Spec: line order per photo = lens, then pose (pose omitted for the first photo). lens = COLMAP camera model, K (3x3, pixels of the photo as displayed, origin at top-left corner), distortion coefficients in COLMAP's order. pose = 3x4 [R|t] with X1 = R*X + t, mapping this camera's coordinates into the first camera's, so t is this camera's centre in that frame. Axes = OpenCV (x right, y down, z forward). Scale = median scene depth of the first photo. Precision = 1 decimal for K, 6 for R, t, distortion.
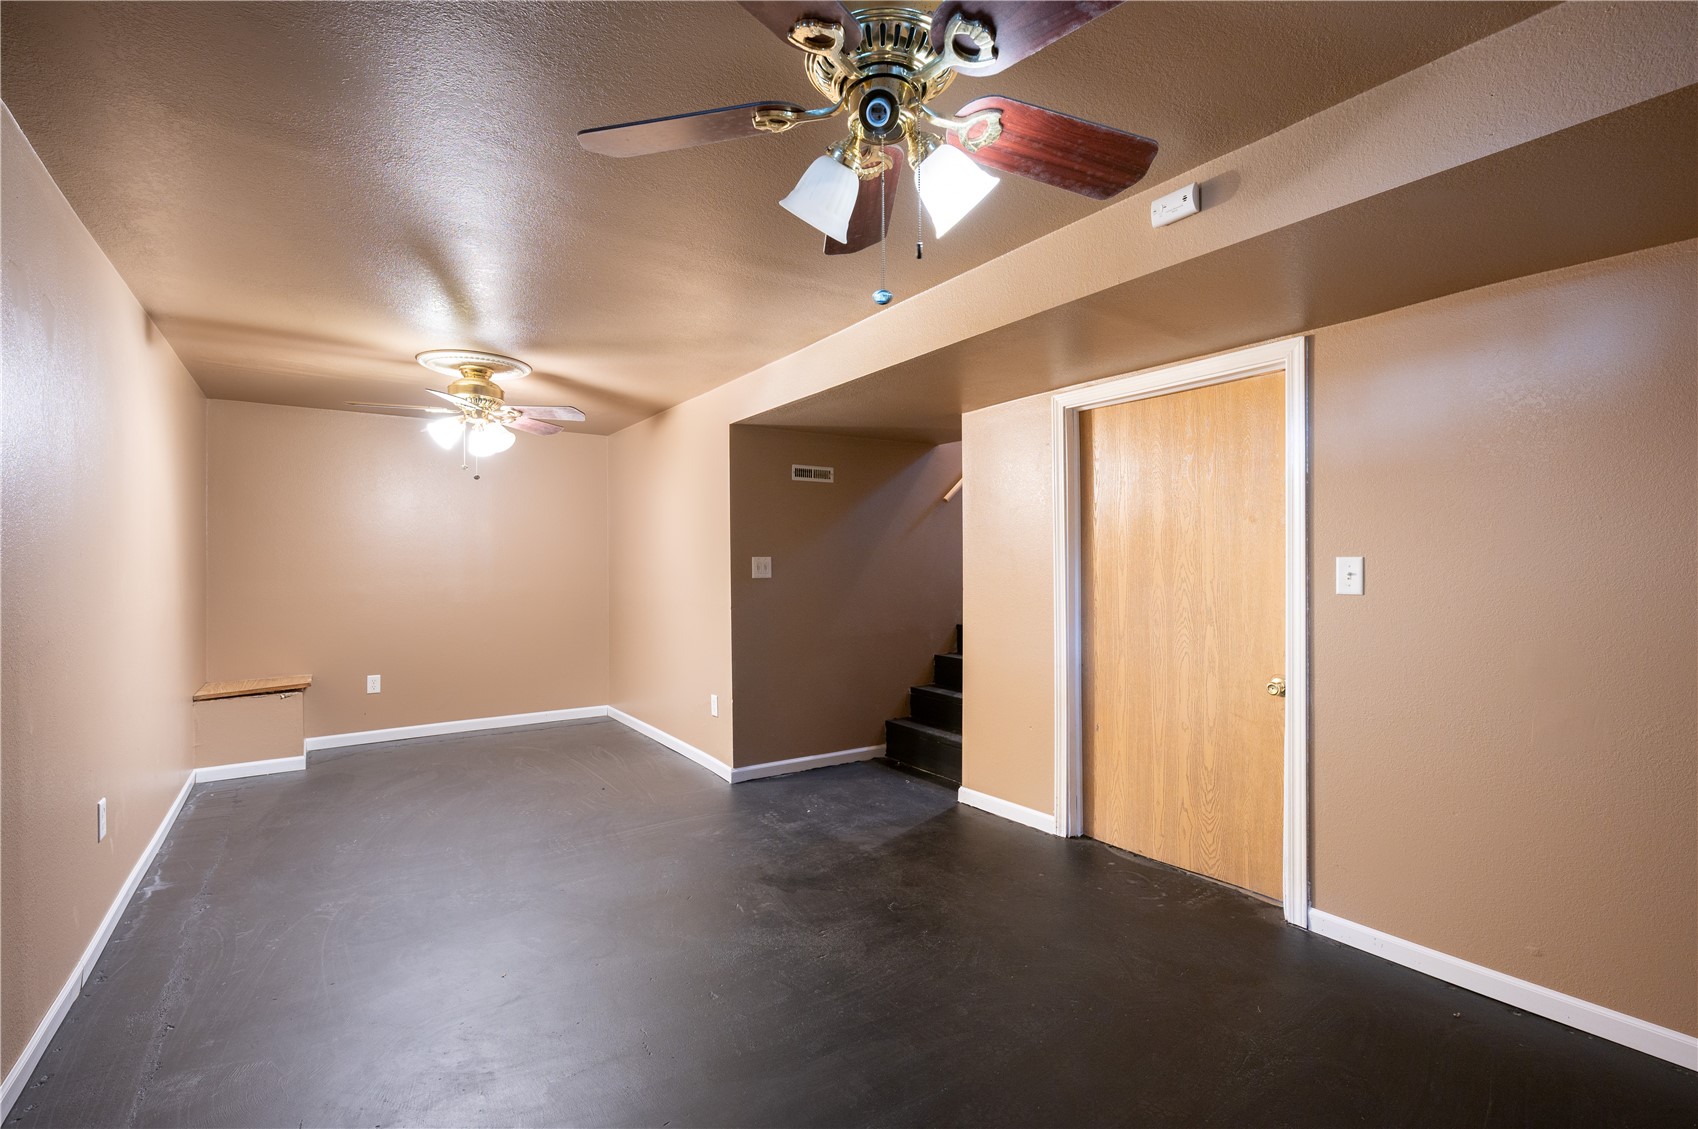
lens RADIAL K [[772.5, 0, 849.0], [0, 772.5, 564.5], [0, 0, 1]] dist [0.000155, 0.000016]
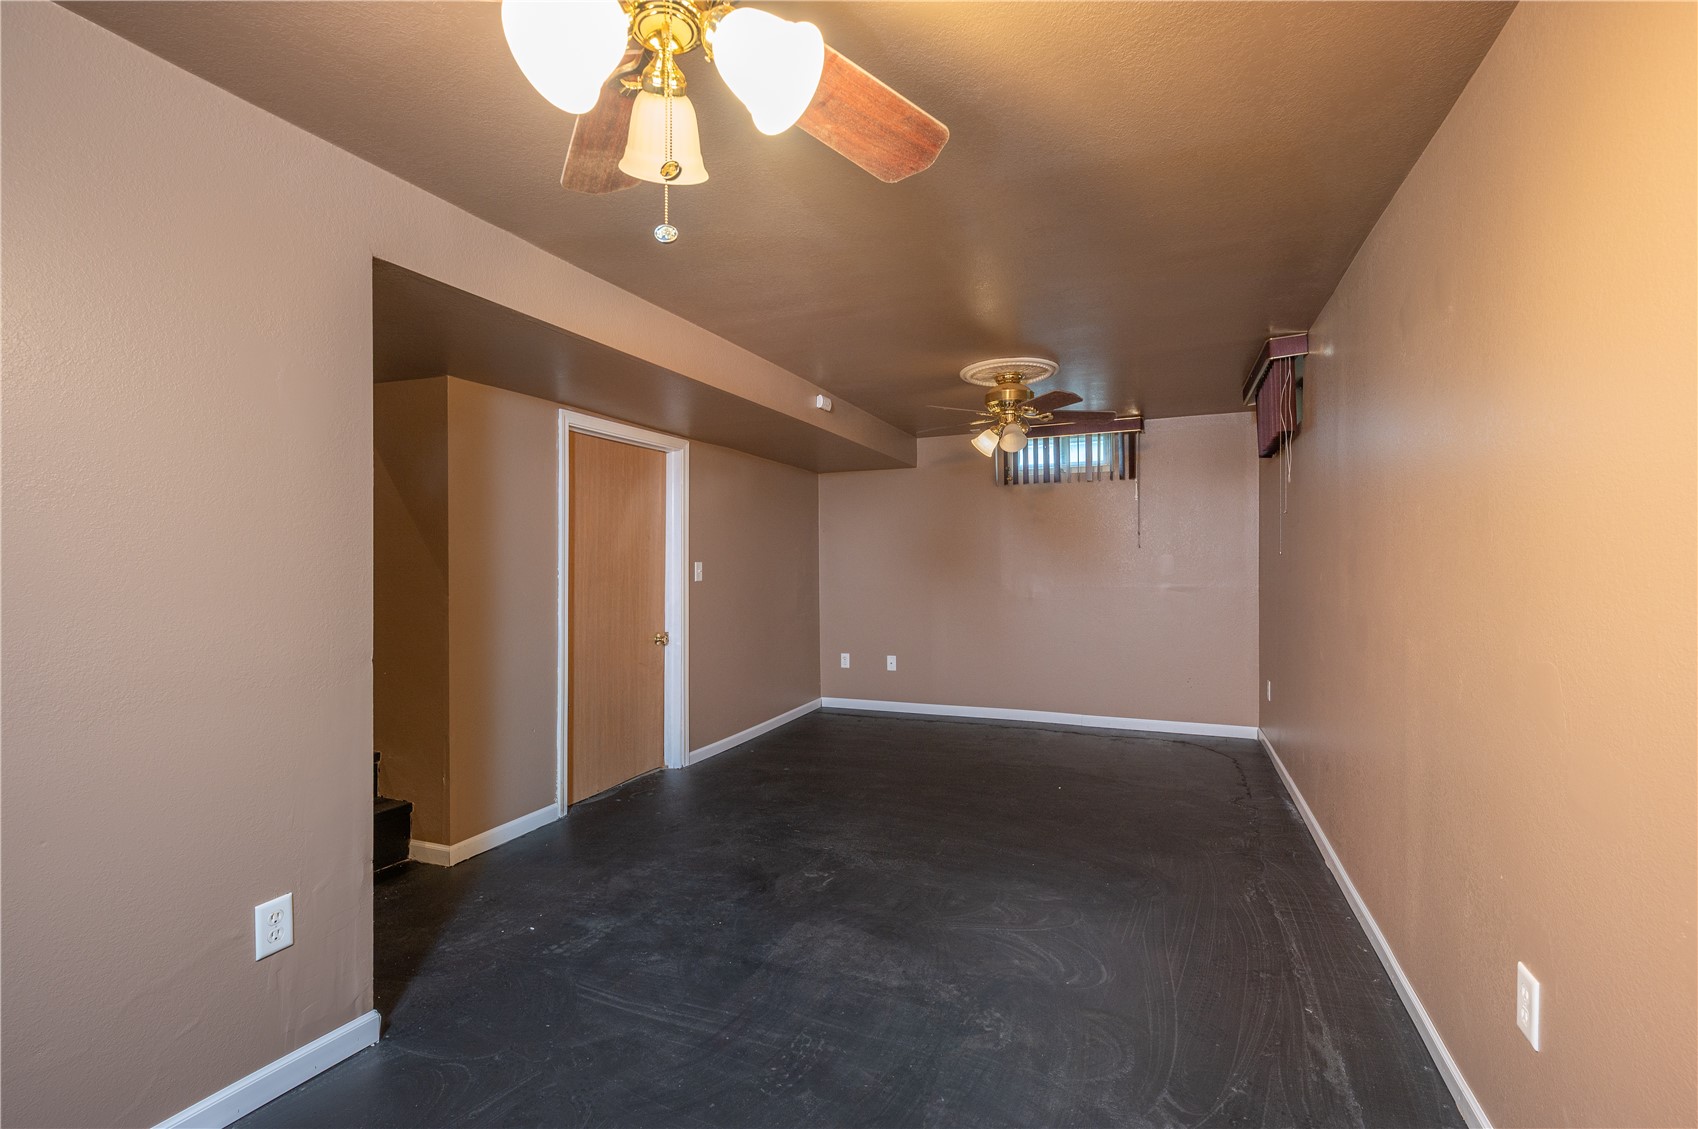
lens RADIAL K [[772.5, 0, 849.0], [0, 772.5, 564.5], [0, 0, 1]] dist [0.000155, 0.000016]
pose [[-0.547282, 0.003000, 0.836943, -0.837573], [0.002535, 0.999995, -0.001926, 0.001412], [-0.836945, 0.001068, -0.547286, 1.231141]]
